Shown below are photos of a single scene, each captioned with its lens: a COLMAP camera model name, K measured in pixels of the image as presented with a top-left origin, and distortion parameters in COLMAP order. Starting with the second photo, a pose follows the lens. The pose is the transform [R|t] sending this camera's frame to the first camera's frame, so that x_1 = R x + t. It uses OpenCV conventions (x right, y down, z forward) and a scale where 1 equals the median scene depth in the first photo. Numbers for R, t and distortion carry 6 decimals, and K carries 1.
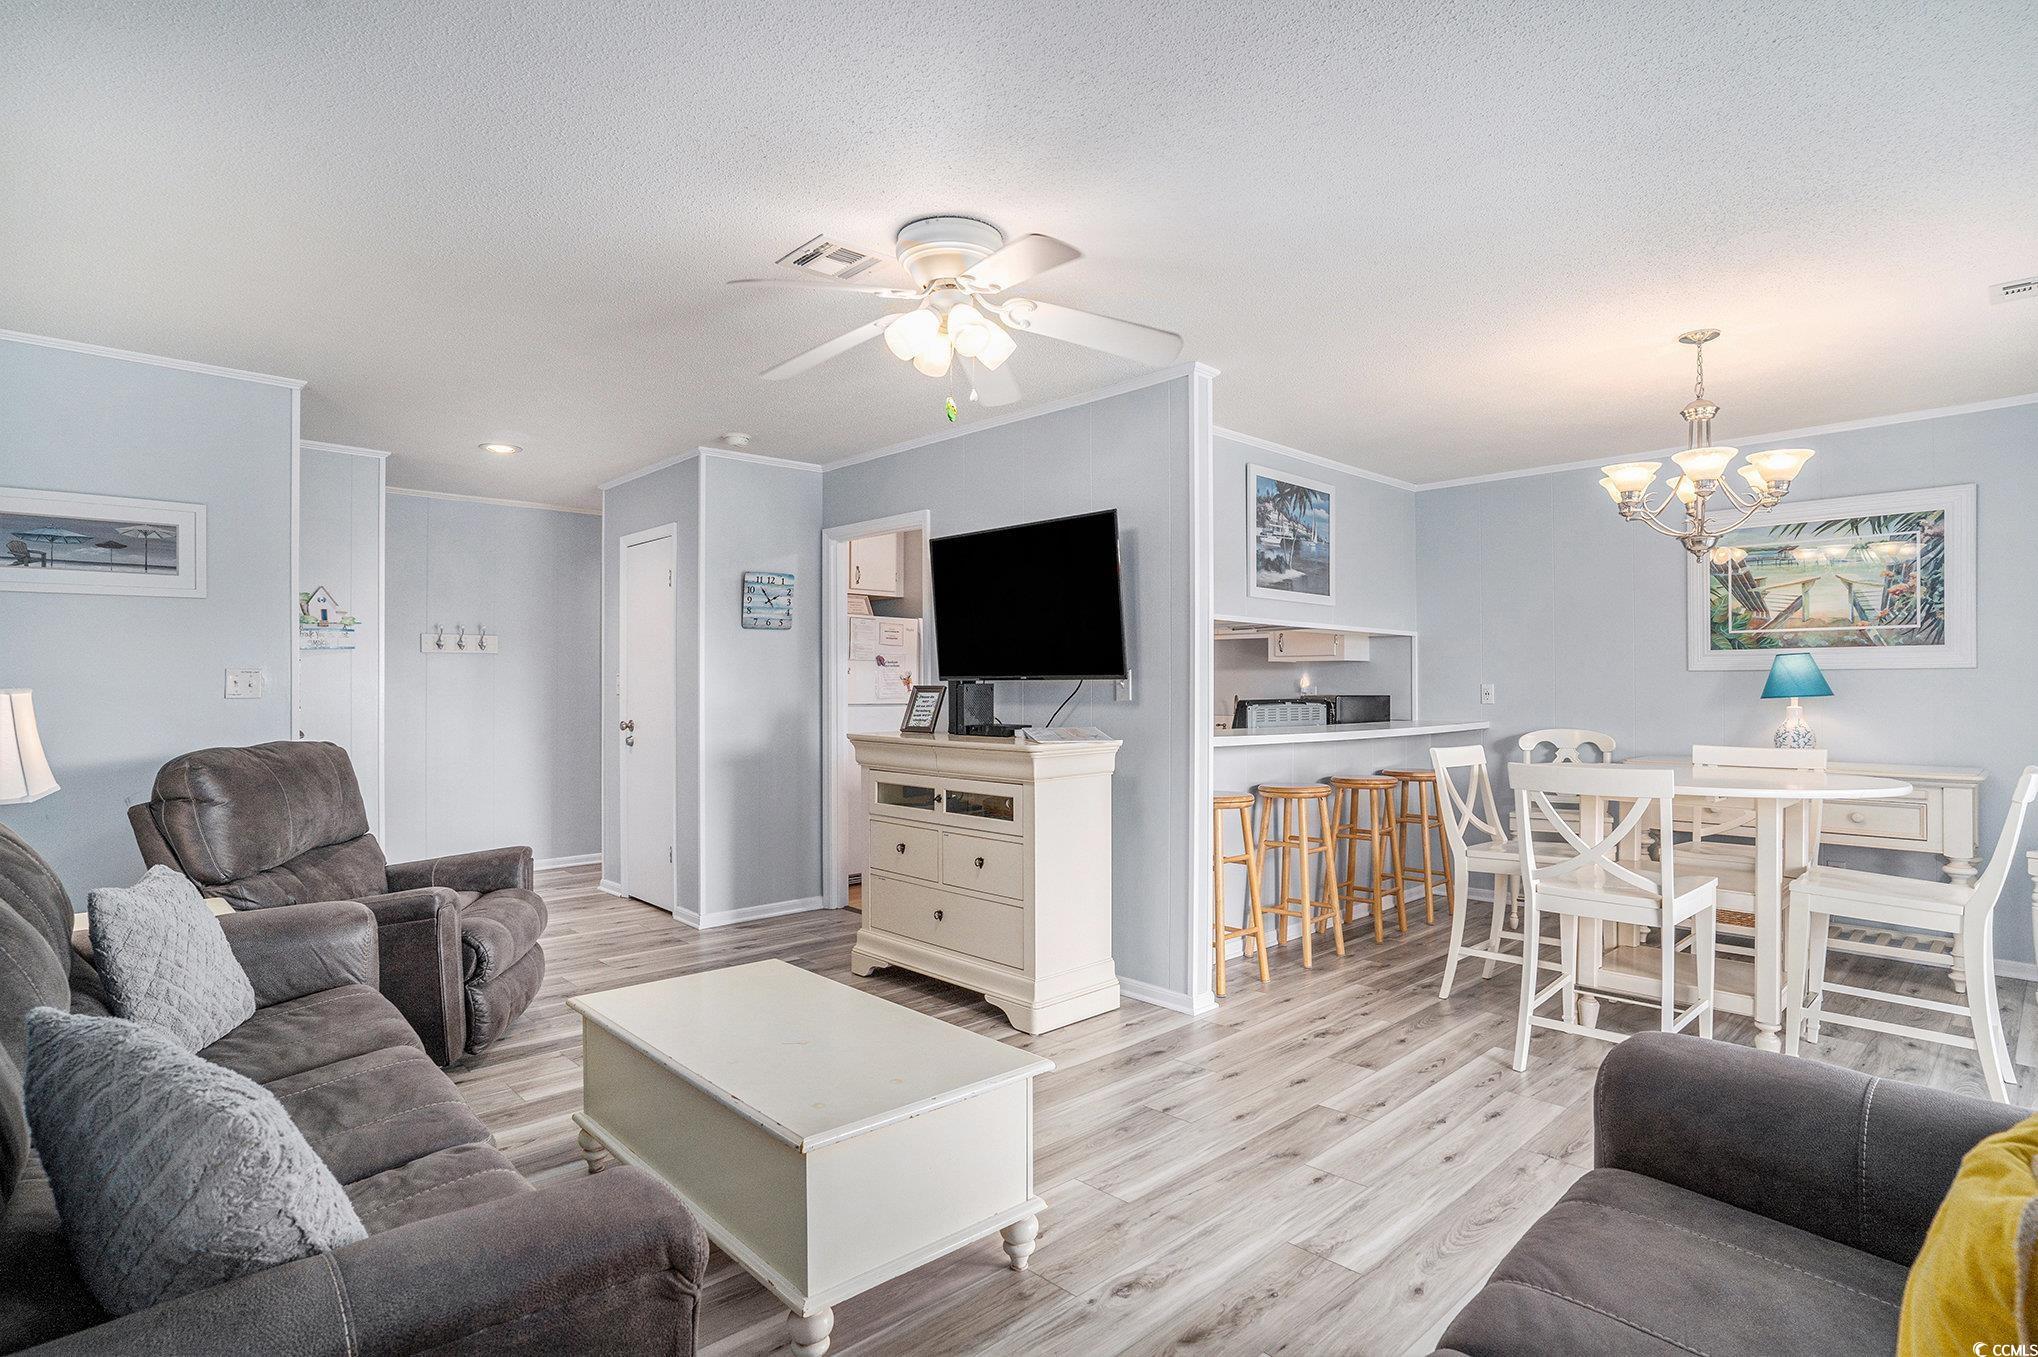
lens RADIAL K [[1059.0, 0, 1019.0], [0, 1059.0, 684.0], [0, 0, 1]] dist [0.001192, 0.000044]
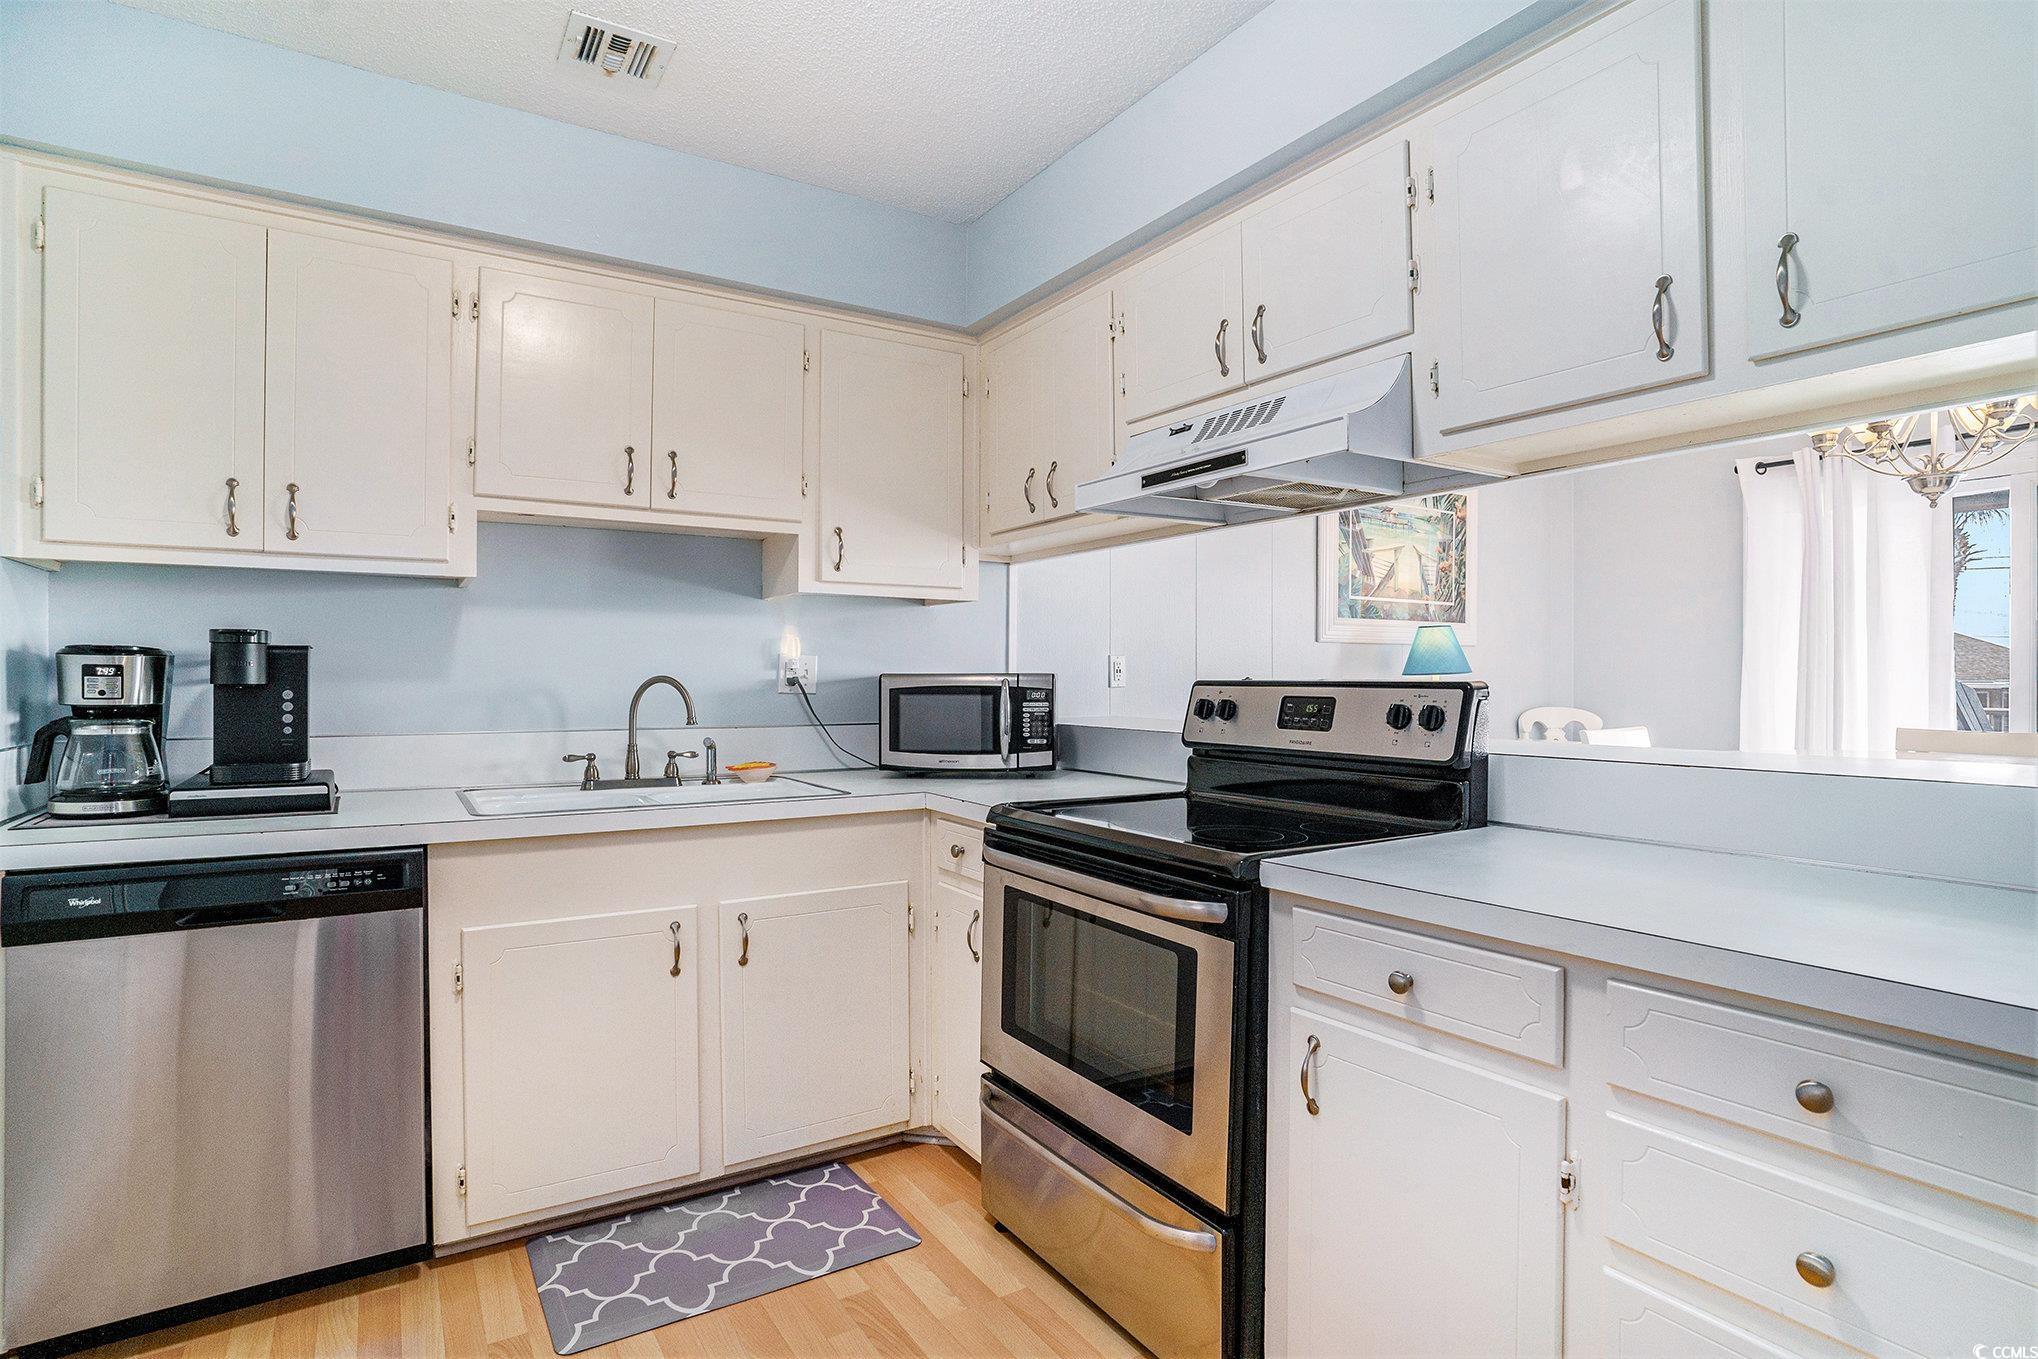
lens RADIAL K [[999.0, 0, 1017.3], [0, 999.0, 677.0], [0, 0, 1]] dist [-0.057192, 0.009752]
pose [[0.197256, -0.001976, 0.980350, -0.161736], [-0.002576, 0.999993, 0.002534, 0.013521], [-0.980349, -0.003025, 0.197250, 1.152557]]
